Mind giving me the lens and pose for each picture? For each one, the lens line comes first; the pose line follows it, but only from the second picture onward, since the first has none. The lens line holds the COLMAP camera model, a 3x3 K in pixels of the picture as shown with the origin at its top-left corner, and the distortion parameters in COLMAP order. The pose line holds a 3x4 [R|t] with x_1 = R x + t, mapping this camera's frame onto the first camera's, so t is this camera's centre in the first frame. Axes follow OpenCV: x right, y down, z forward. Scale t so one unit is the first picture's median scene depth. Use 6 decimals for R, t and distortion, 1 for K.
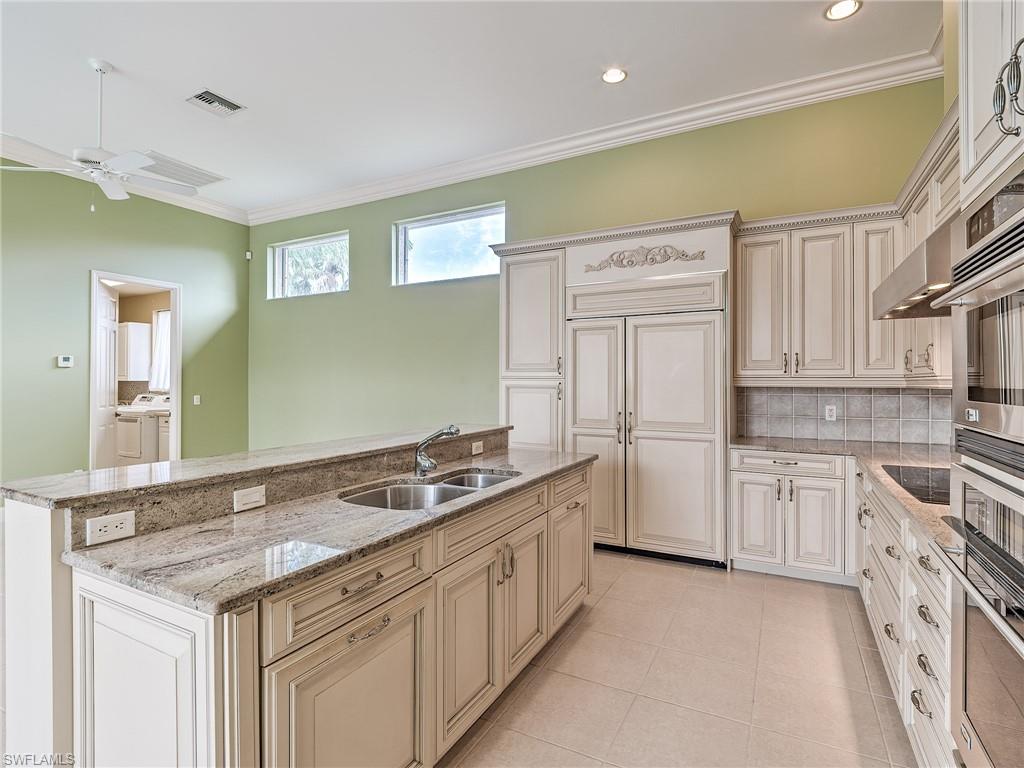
lens RADIAL K [[512.9, 0, 512.6], [0, 512.9, 380.4], [0, 0, 1]] dist [0.004356, -0.010041]
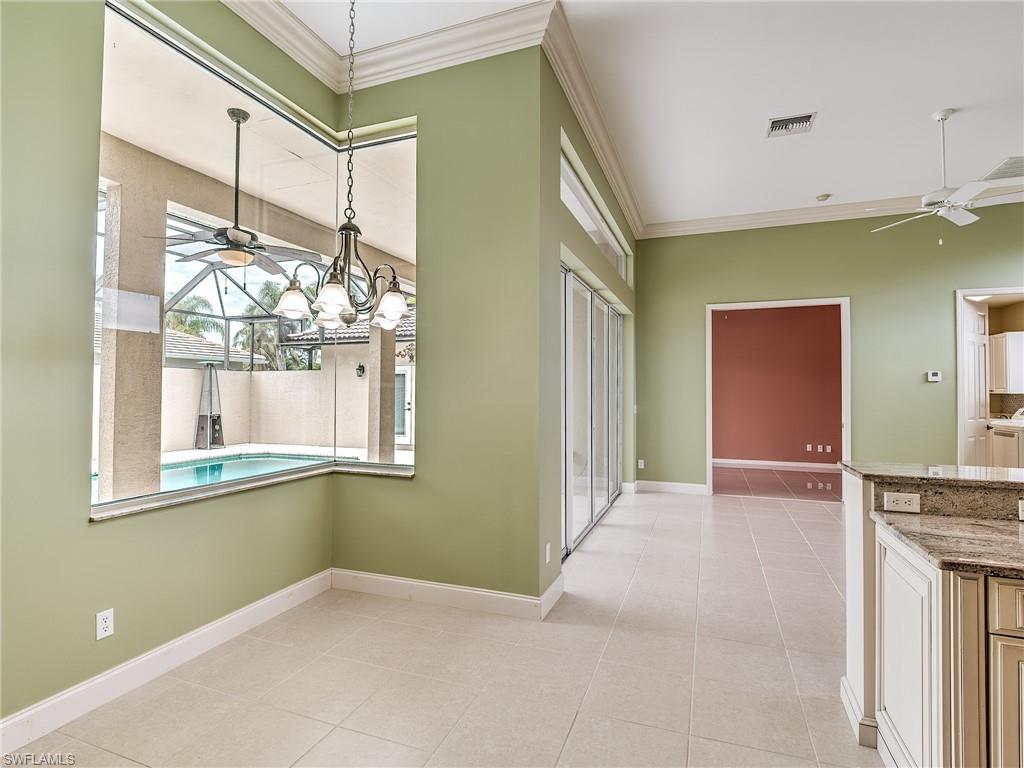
lens RADIAL K [[512.9, 0, 512.6], [0, 512.9, 380.4], [0, 0, 1]] dist [0.004356, -0.010041]
pose [[0.126974, -0.023413, -0.991630, 0.174494], [0.000946, 0.999724, -0.023483, -0.004156], [0.991906, 0.002044, 0.126961, -0.083323]]
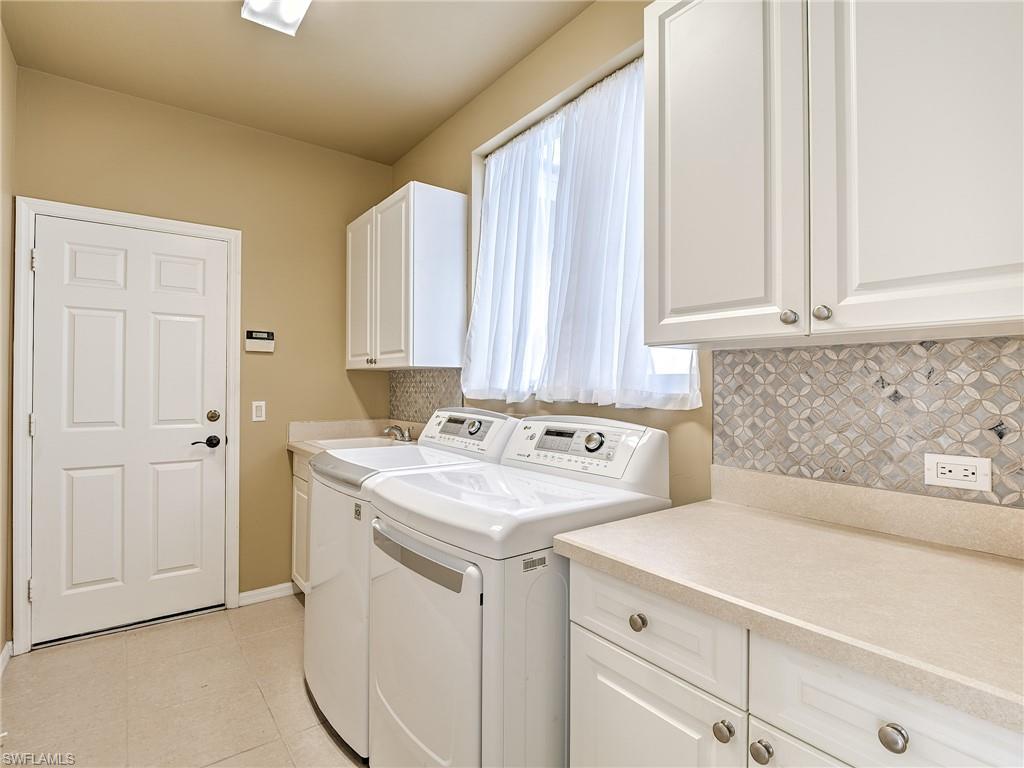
lens RADIAL K [[512.9, 0, 512.6], [0, 512.9, 380.4], [0, 0, 1]] dist [0.004356, -0.010041]
pose [[0.908136, -0.002623, -0.418666, -1.258976], [-0.000728, 0.999969, -0.007843, 0.027392], [0.418674, 0.007428, 0.908106, 1.662302]]
